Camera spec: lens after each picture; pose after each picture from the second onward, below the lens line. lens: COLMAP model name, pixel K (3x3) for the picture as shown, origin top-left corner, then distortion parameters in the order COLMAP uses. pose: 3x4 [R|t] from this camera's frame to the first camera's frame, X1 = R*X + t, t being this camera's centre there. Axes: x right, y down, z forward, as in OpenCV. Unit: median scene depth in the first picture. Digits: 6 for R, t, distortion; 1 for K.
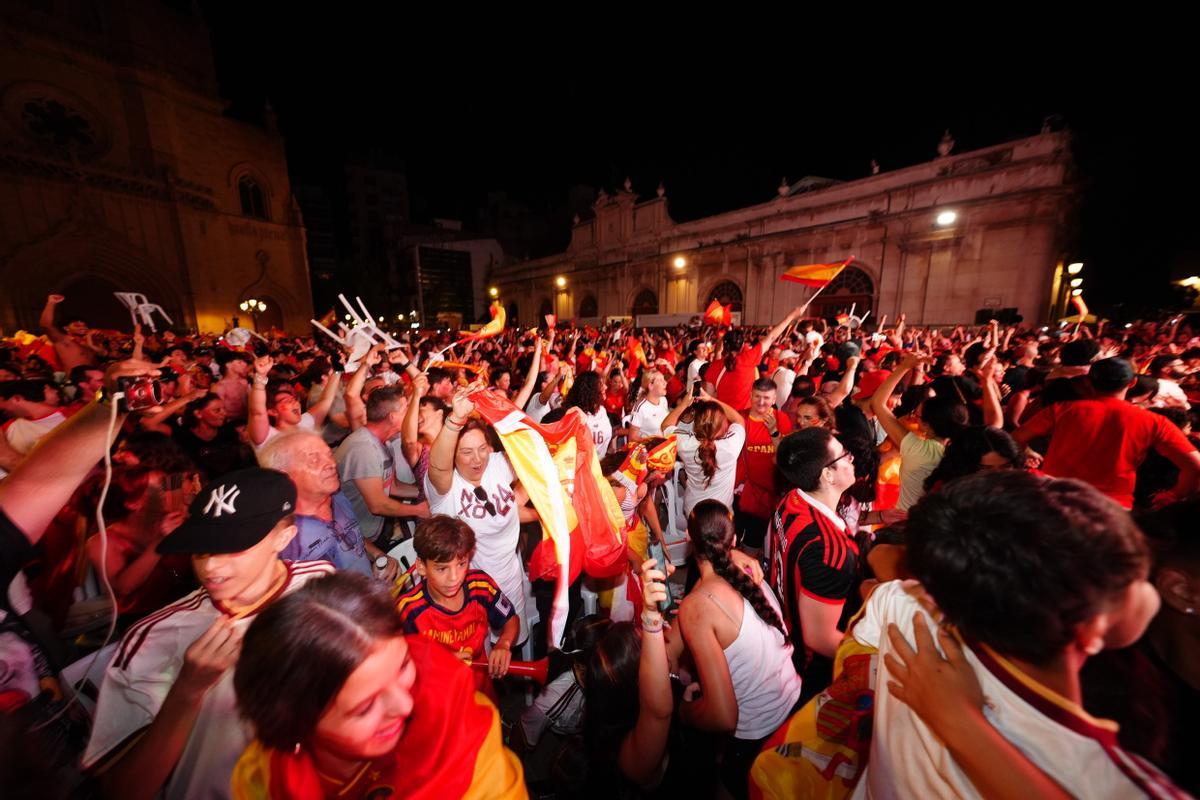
lens RADIAL K [[398.5, 0, 599.3], [0, 398.5, 397.5], [0, 0, 1]] dist [-0.002618, 0.000681]
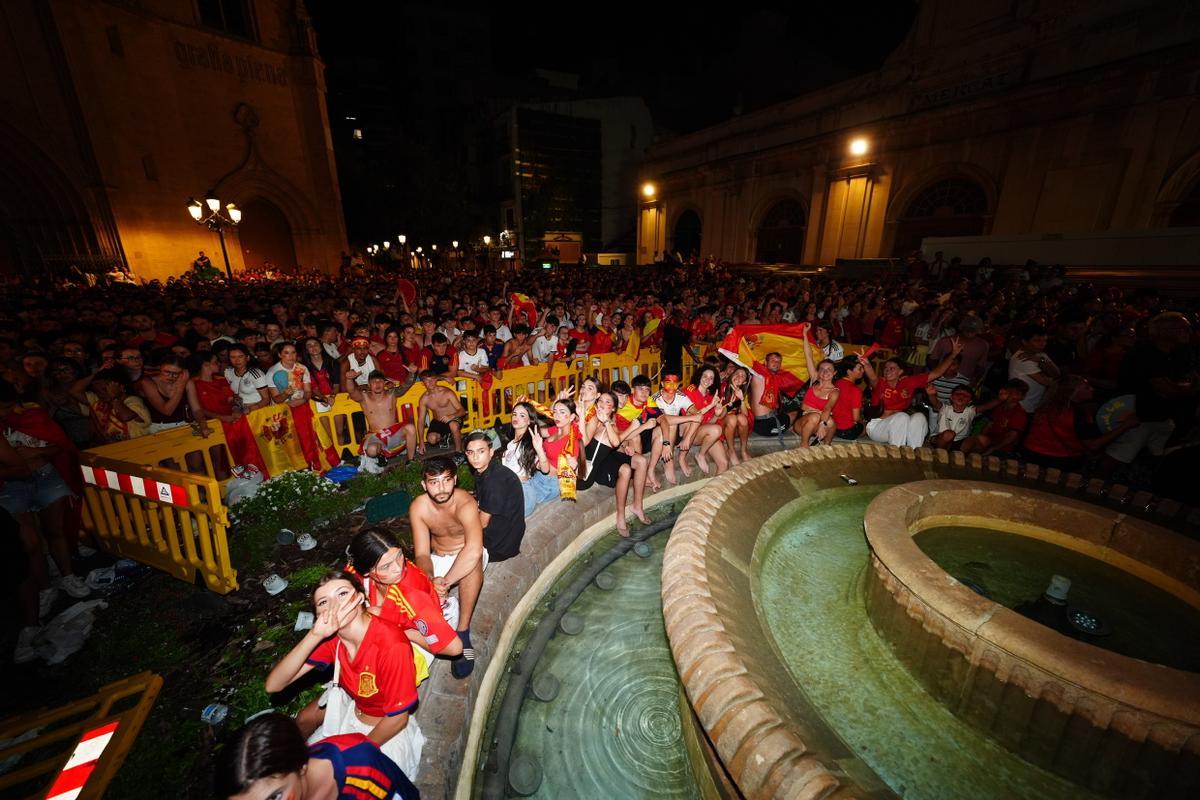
lens RADIAL K [[458.6, 0, 598.2], [0, 458.6, 395.9], [0, 0, 1]] dist [0.008846, -0.000516]
pose [[0.980701, 0.061139, -0.185706, -0.258556], [-0.038558, 0.991674, 0.122862, -0.083280], [0.191672, -0.113330, 0.974894, 0.454890]]
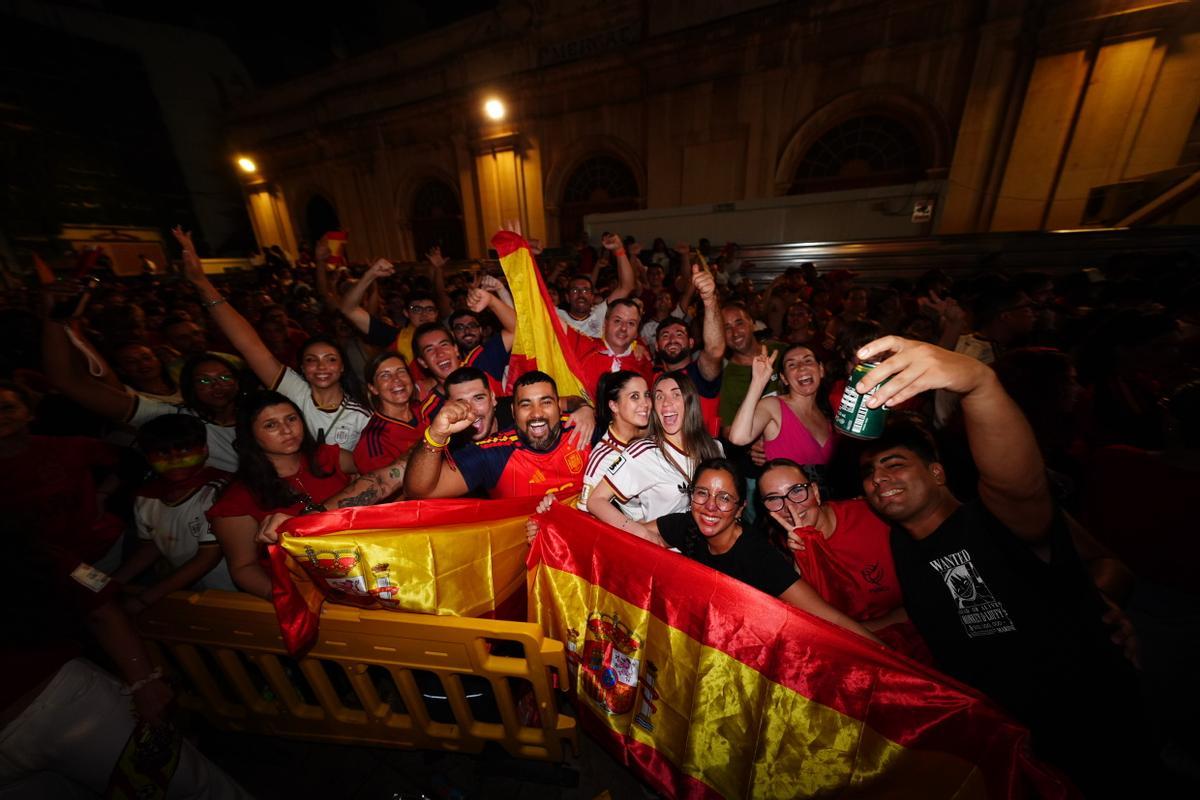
lens RADIAL K [[398.5, 0, 603.0], [0, 398.5, 403.0], [0, 0, 1]] dist [-0.002618, 0.000681]
pose [[0.909847, -0.157425, 0.383922, -0.179278], [0.094368, 0.979496, 0.177996, -0.105290], [-0.404071, -0.125719, 0.906047, 0.643245]]
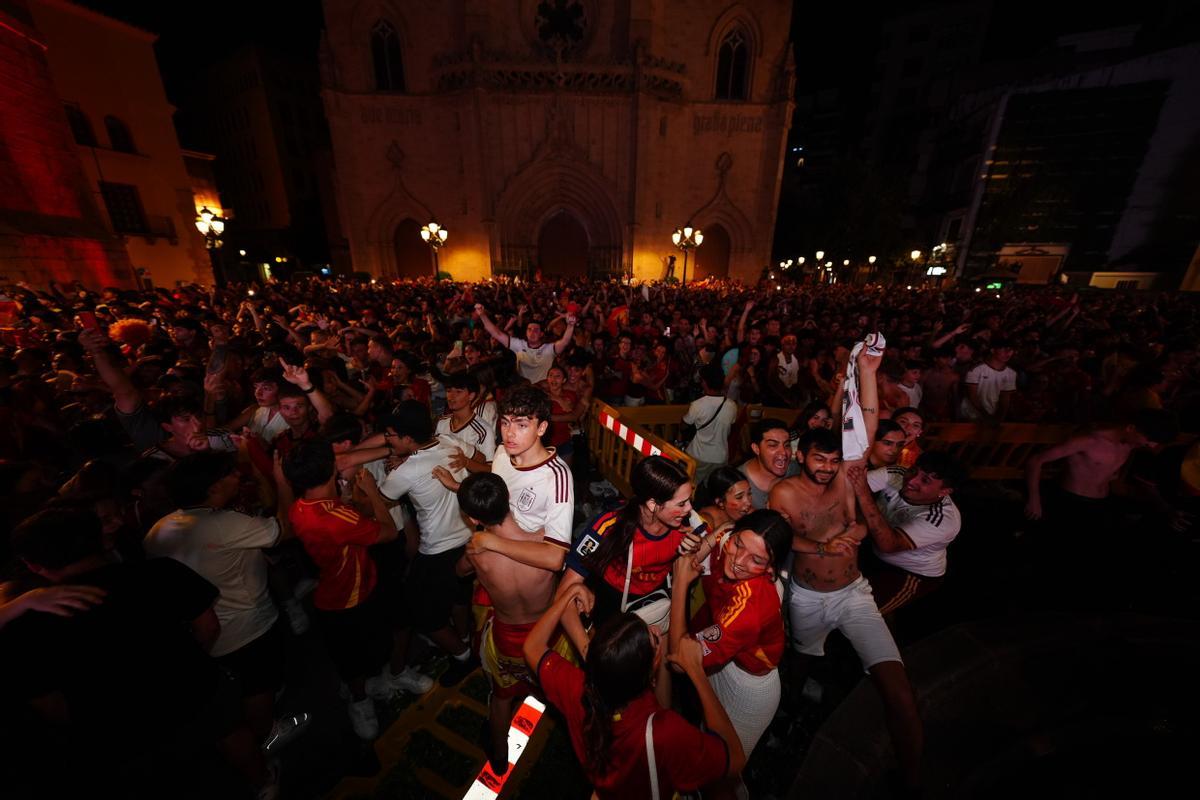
lens RADIAL K [[404.2, 0, 598.1], [0, 404.2, 398.0], [0, 0, 1]] dist [0.002054, 0.000072]
pose [[0.506974, 0.277938, -0.815921, -0.278804], [-0.168647, 0.960276, 0.222323, -0.084893], [0.845302, 0.024891, 0.533709, 0.456182]]
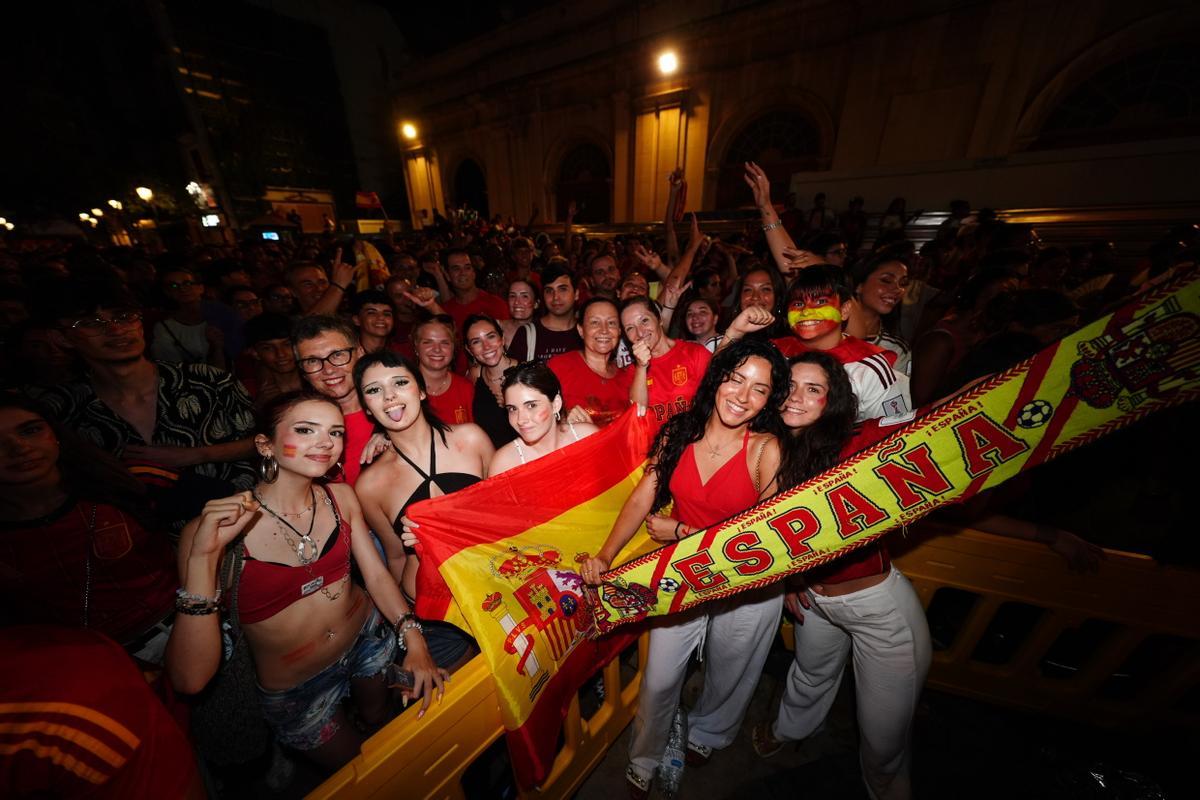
lens RADIAL K [[398.5, 0, 602.6], [0, 398.5, 401.0], [0, 0, 1]] dist [-0.002618, 0.000681]
pose [[0.974377, -0.085523, 0.208026, -0.234221], [0.037996, 0.974184, 0.222534, -0.105089], [-0.221688, -0.208928, 0.952472, 0.665312]]
